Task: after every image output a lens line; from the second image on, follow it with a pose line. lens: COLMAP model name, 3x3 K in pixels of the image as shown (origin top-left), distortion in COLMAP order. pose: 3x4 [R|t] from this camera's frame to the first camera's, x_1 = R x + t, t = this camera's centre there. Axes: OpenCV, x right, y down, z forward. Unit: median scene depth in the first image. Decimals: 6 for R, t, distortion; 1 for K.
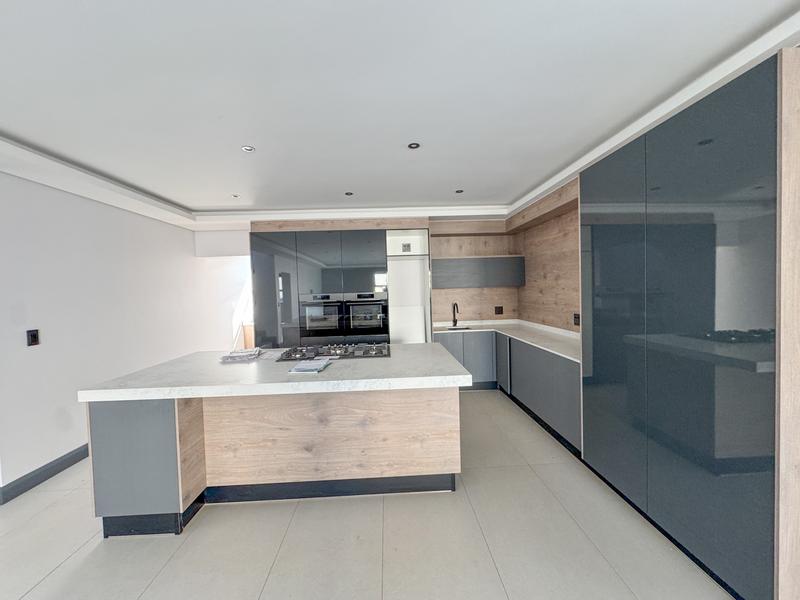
lens RADIAL K [[318.3, 0, 398.8], [0, 318.3, 299.3], [0, 0, 1]] dist [-0.002990, -0.000119]
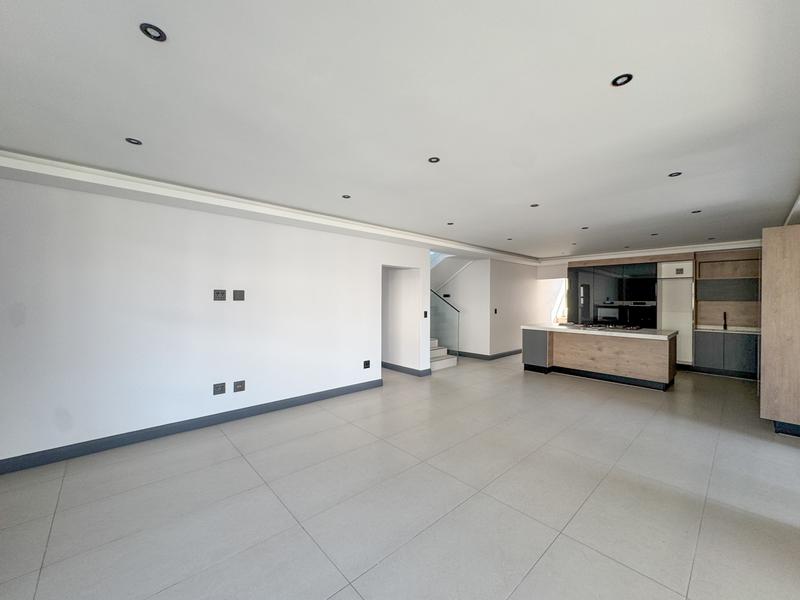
lens RADIAL K [[318.3, 0, 398.8], [0, 318.3, 299.3], [0, 0, 1]] dist [-0.002990, -0.000119]
pose [[0.643078, 0.036336, -0.764938, 0.348193], [-0.048513, 0.998800, 0.006660, 0.018037], [0.764262, 0.032826, 0.644070, -0.998563]]
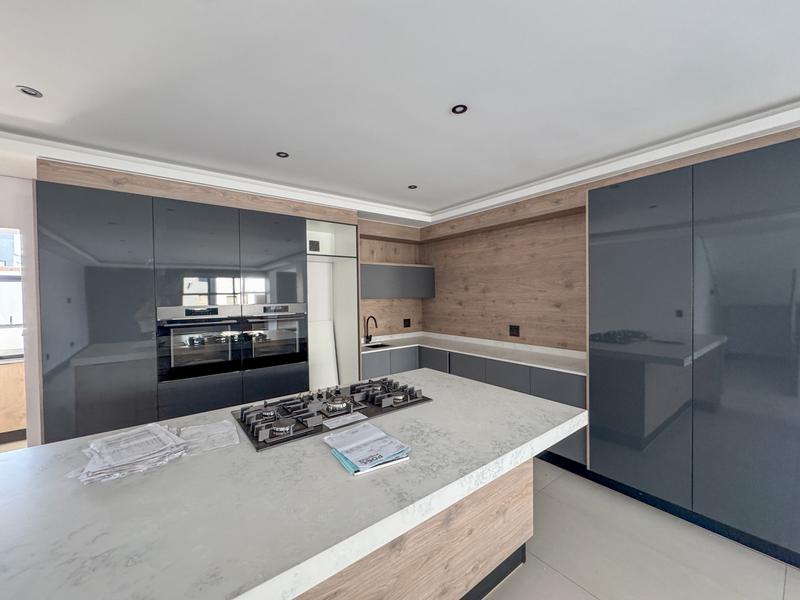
lens RADIAL K [[318.3, 0, 398.8], [0, 318.3, 299.3], [0, 0, 1]] dist [-0.002990, -0.000119]
pose [[0.818598, 0.011026, 0.574261, -0.282546], [0.006534, 0.999572, -0.028507, -0.009952], [-0.574330, 0.027088, 0.818176, 0.279136]]
